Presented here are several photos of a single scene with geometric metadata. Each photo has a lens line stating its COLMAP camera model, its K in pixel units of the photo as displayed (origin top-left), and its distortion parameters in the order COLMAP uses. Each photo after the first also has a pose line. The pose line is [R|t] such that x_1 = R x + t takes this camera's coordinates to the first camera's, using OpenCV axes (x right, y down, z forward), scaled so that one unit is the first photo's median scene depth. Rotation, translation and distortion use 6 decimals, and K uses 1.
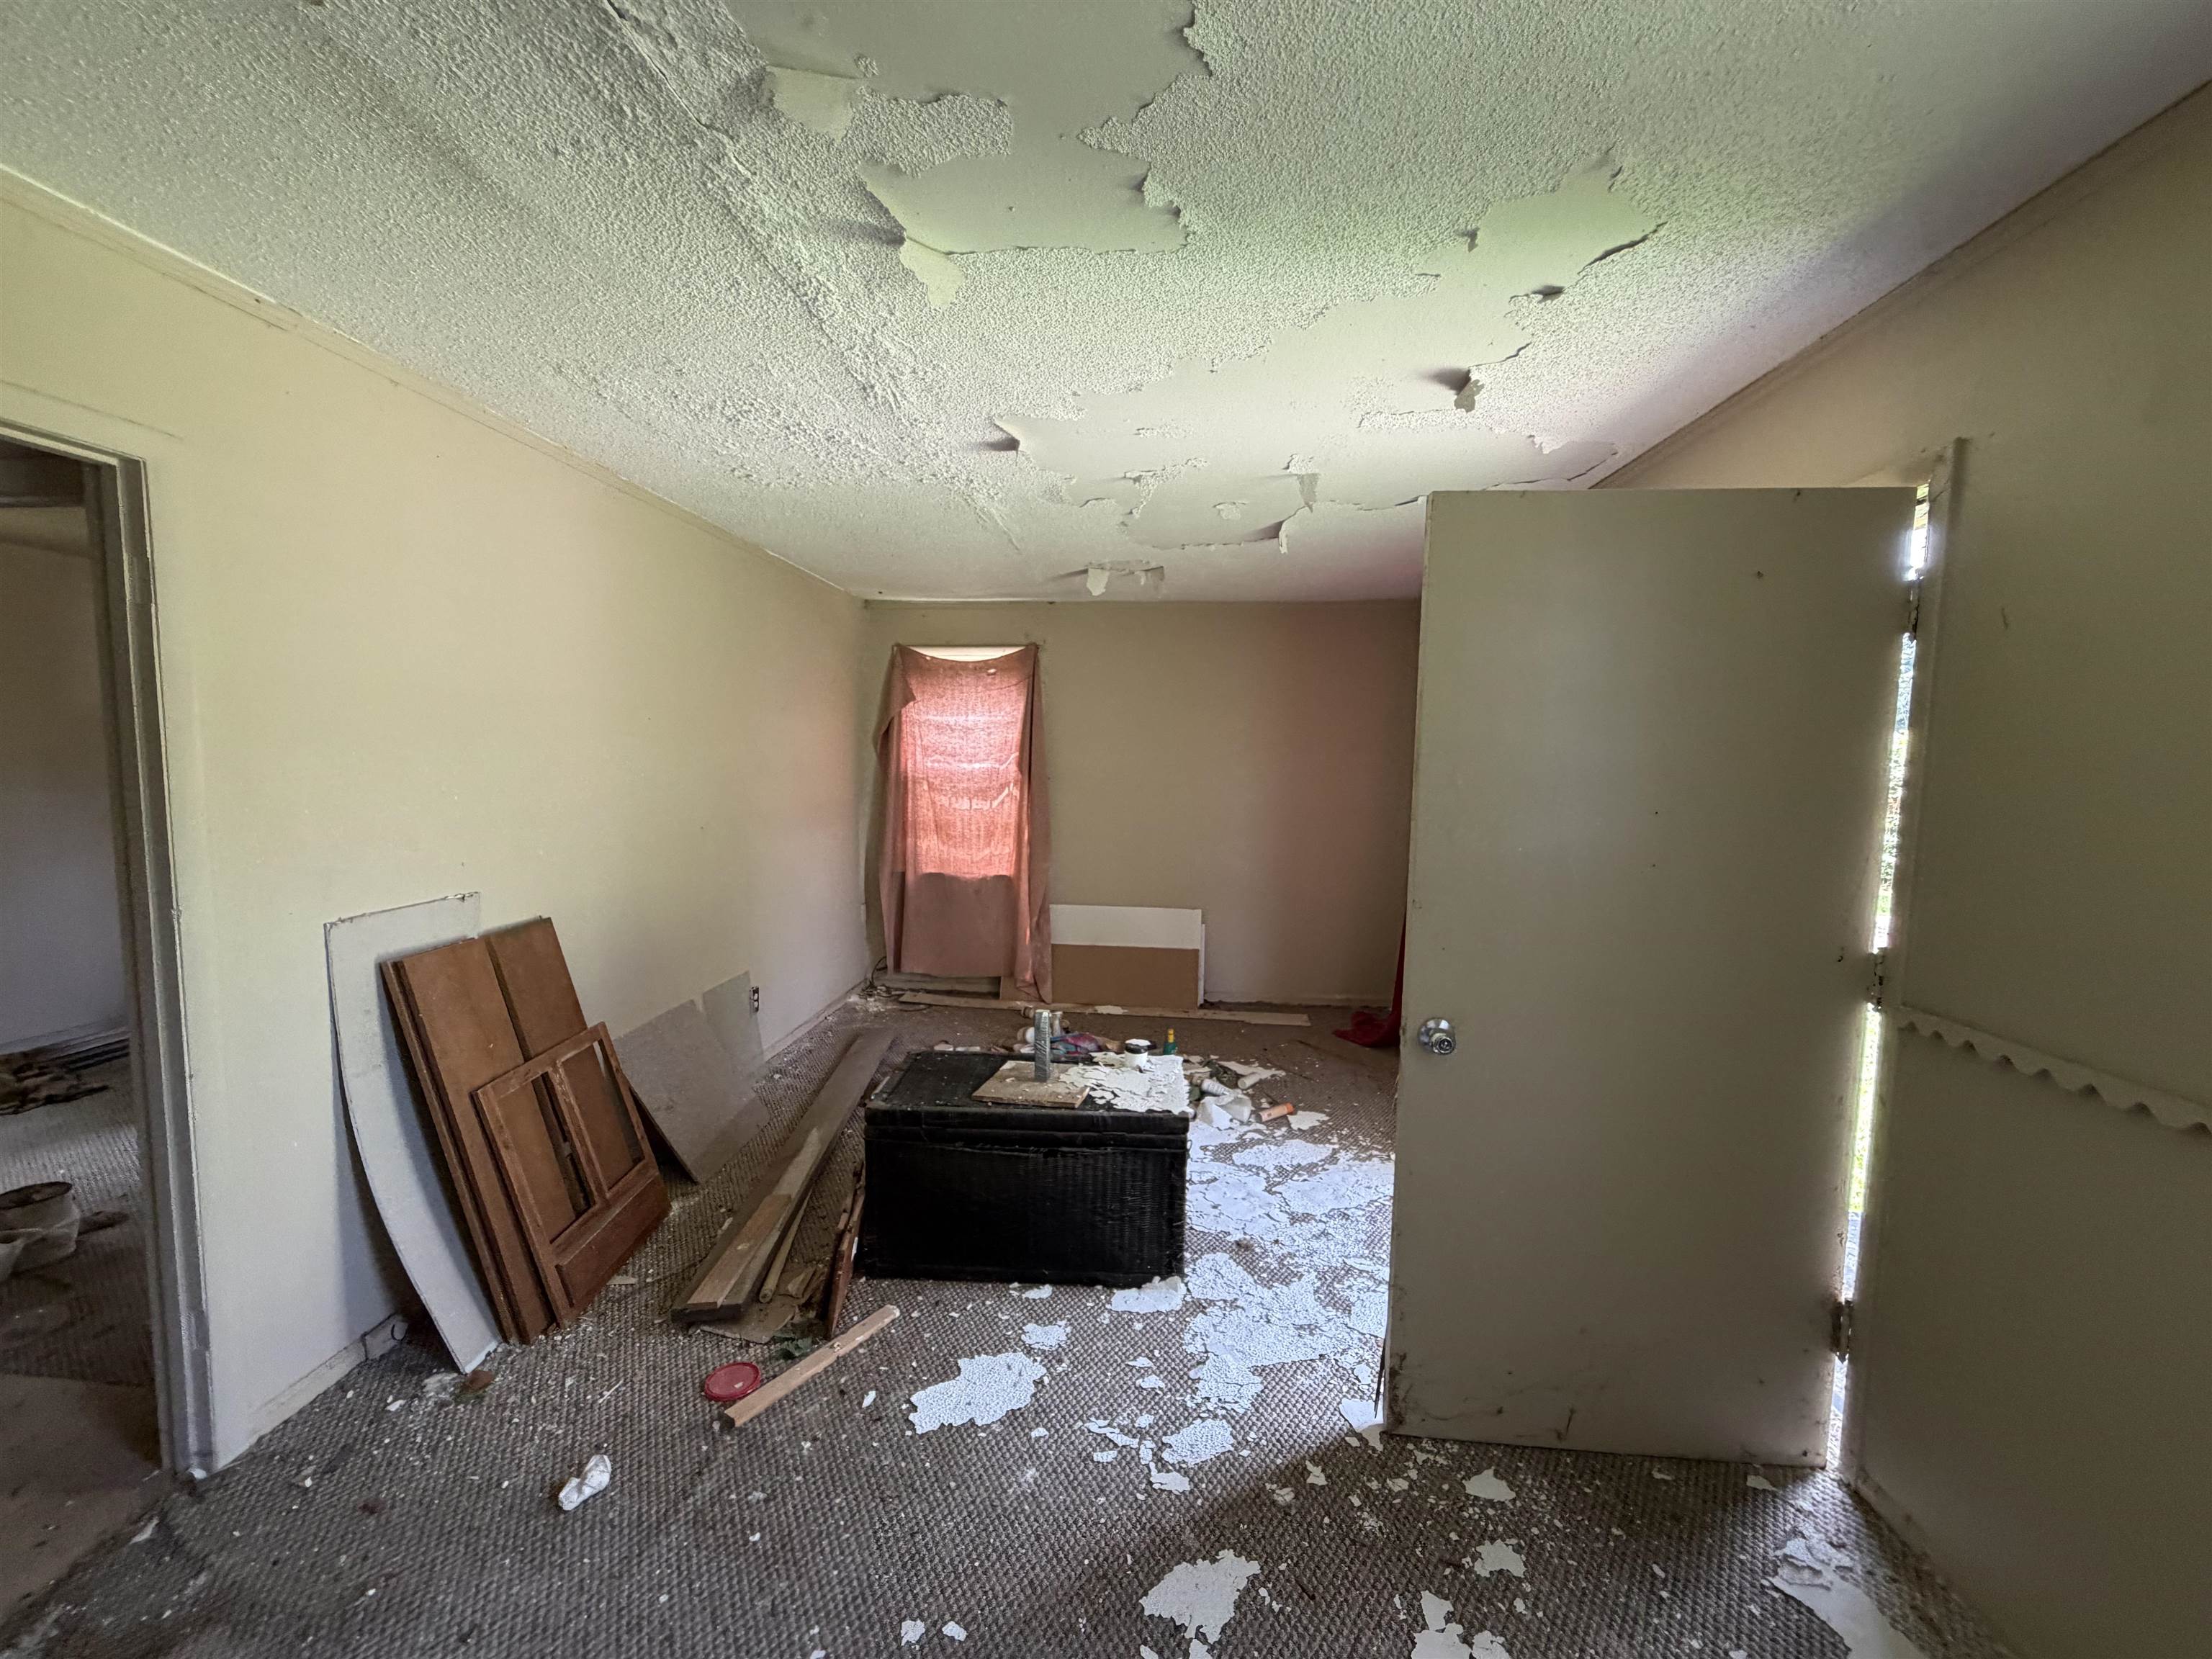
lens RADIAL K [[879.9, 0, 1100.6], [0, 879.9, 833.8], [0, 0, 1]] dist [0.001034, -0.000573]
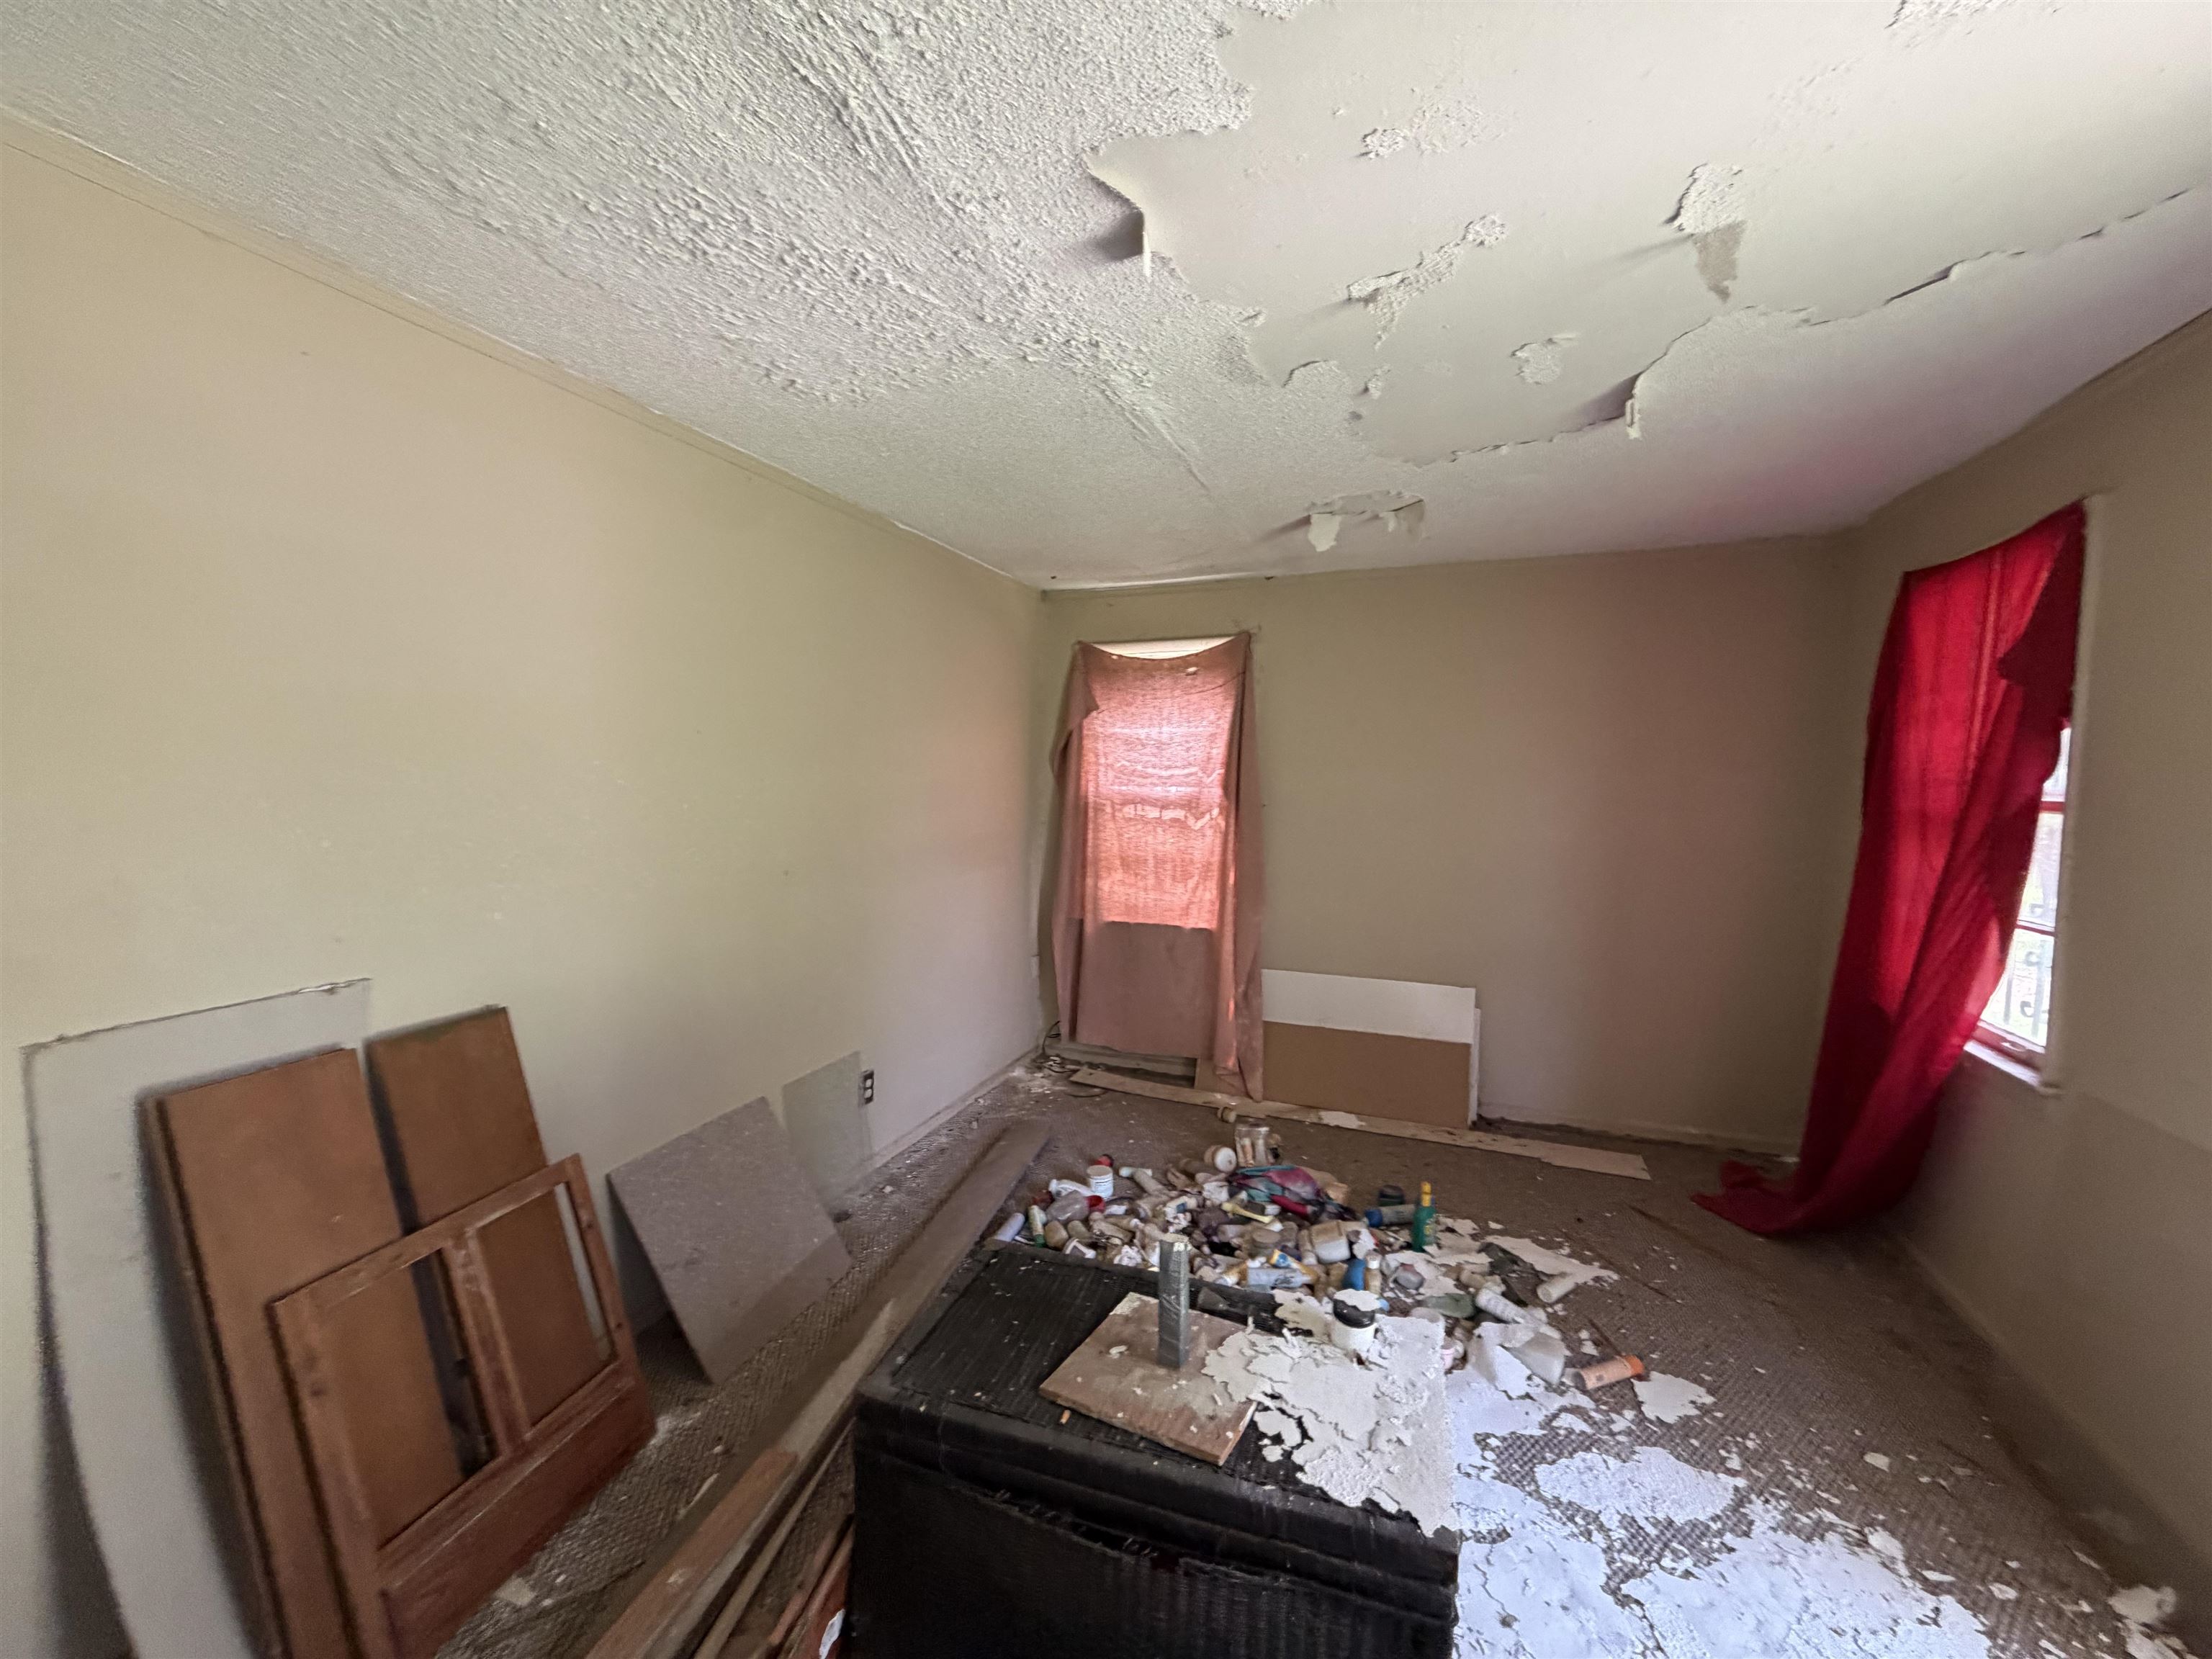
lens RADIAL K [[879.9, 0, 1100.6], [0, 879.9, 833.8], [0, 0, 1]] dist [0.001034, -0.000573]
pose [[0.960150, 0.012610, -0.279199, 0.027537], [-0.018778, 0.999635, -0.019428, -0.028537], [0.278853, 0.023897, 0.960037, 0.304484]]
